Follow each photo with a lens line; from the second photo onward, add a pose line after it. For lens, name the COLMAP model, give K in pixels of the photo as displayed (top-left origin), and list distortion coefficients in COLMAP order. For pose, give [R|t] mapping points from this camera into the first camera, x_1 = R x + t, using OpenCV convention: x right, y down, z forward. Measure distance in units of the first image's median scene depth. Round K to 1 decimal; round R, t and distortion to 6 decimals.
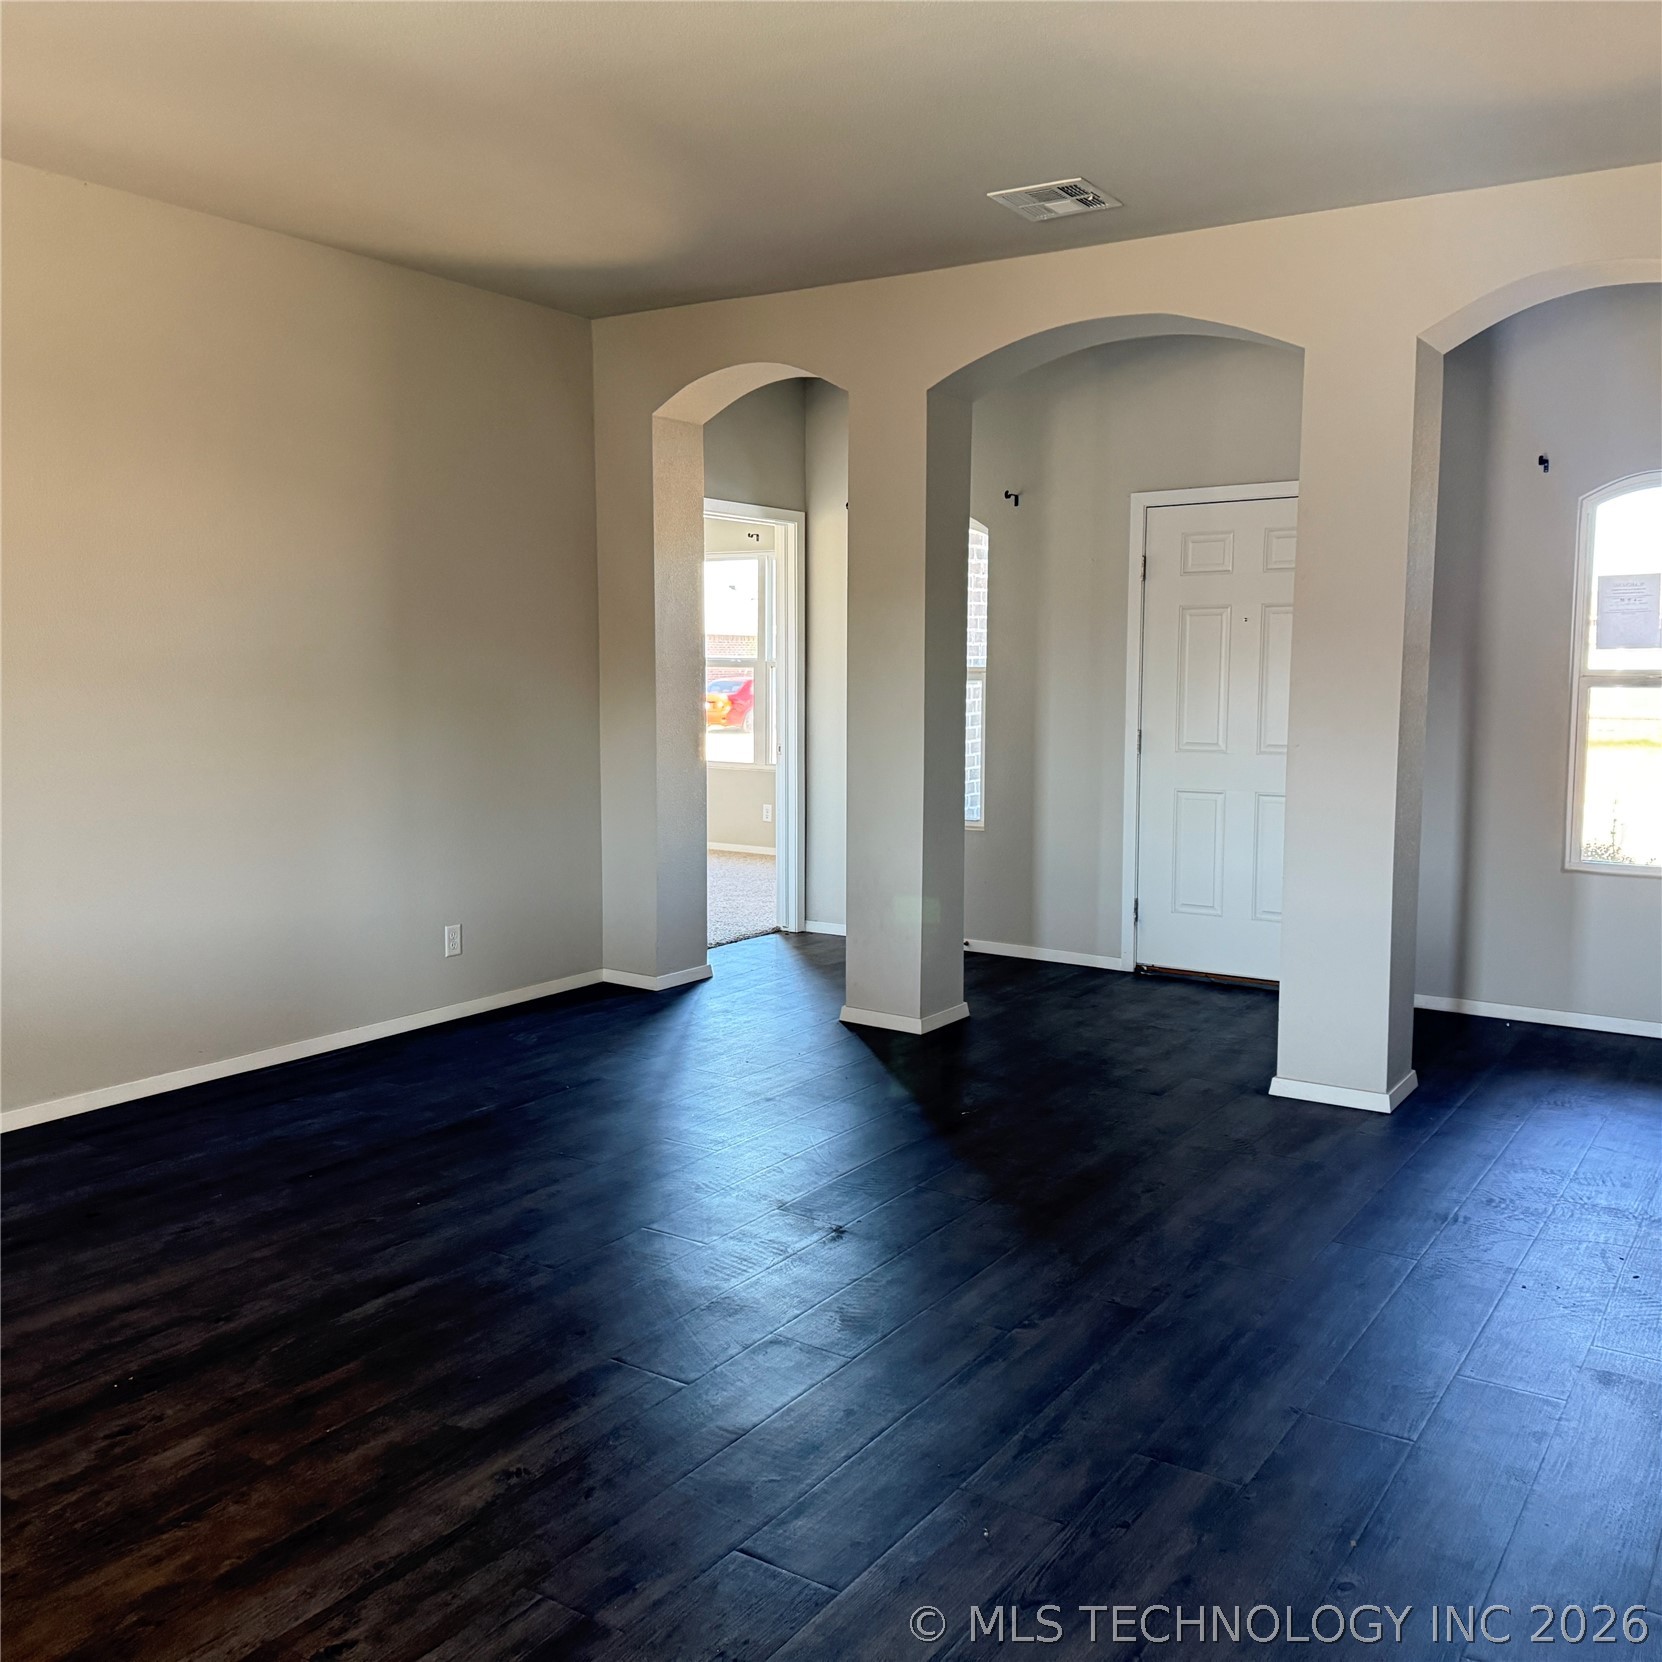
lens RADIAL K [[1557.7, 0, 831.0], [0, 1557.7, 831.0], [0, 0, 1]] dist [0.296996, -0.622574]
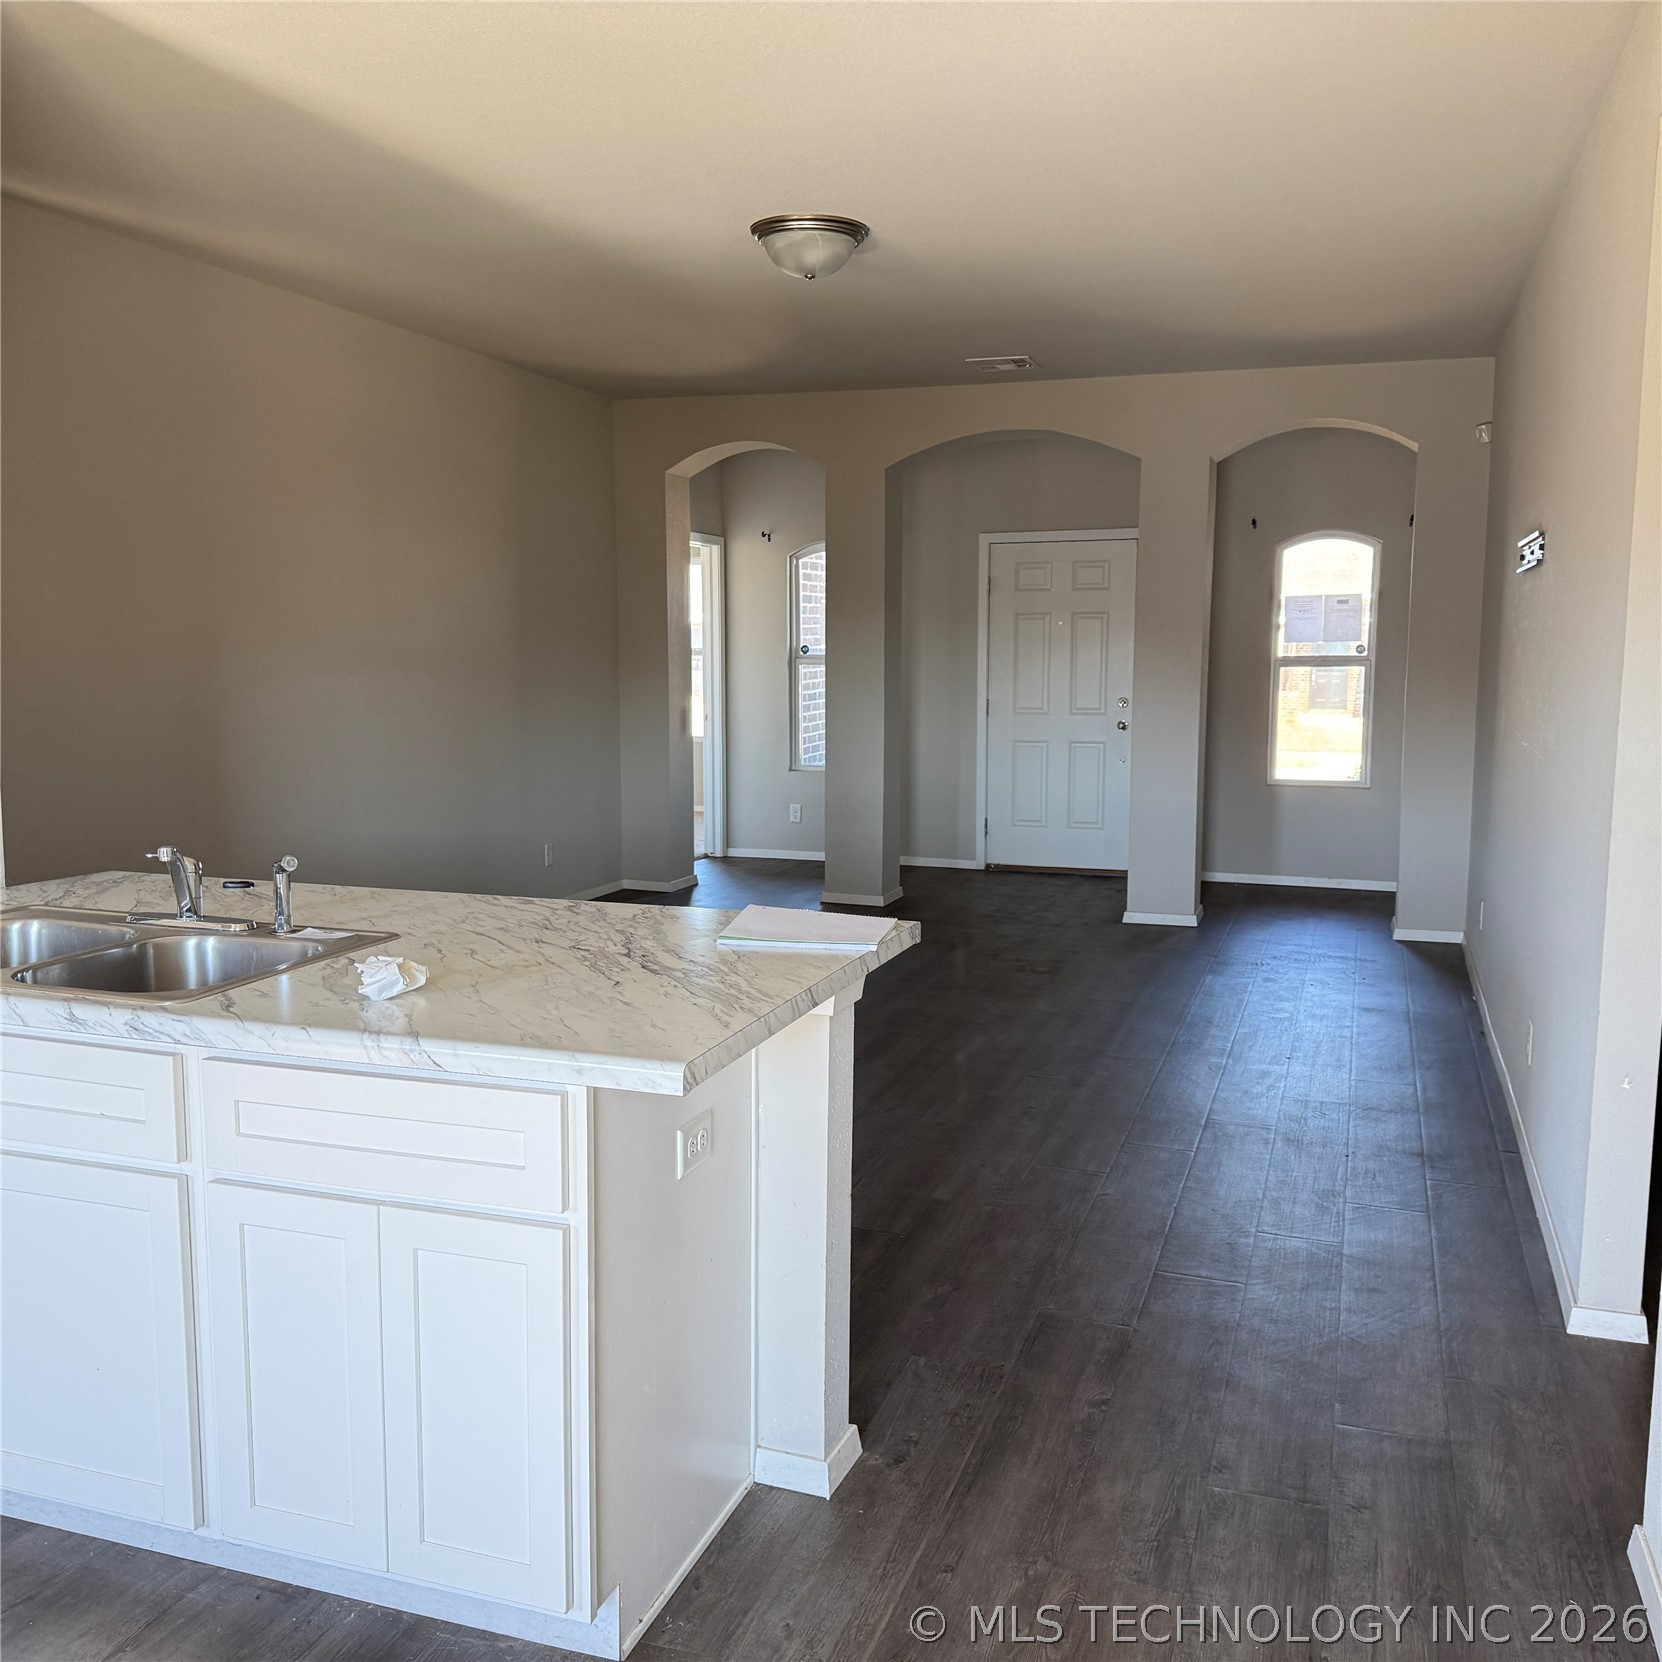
lens RADIAL K [[1557.7, 0, 831.0], [0, 1557.7, 831.0], [0, 0, 1]] dist [0.296996, -0.622574]
pose [[0.968698, -0.029413, 0.246495, -0.330926], [0.027329, 0.999556, 0.011870, 0.038780], [-0.246735, -0.004762, 0.969071, -0.383667]]
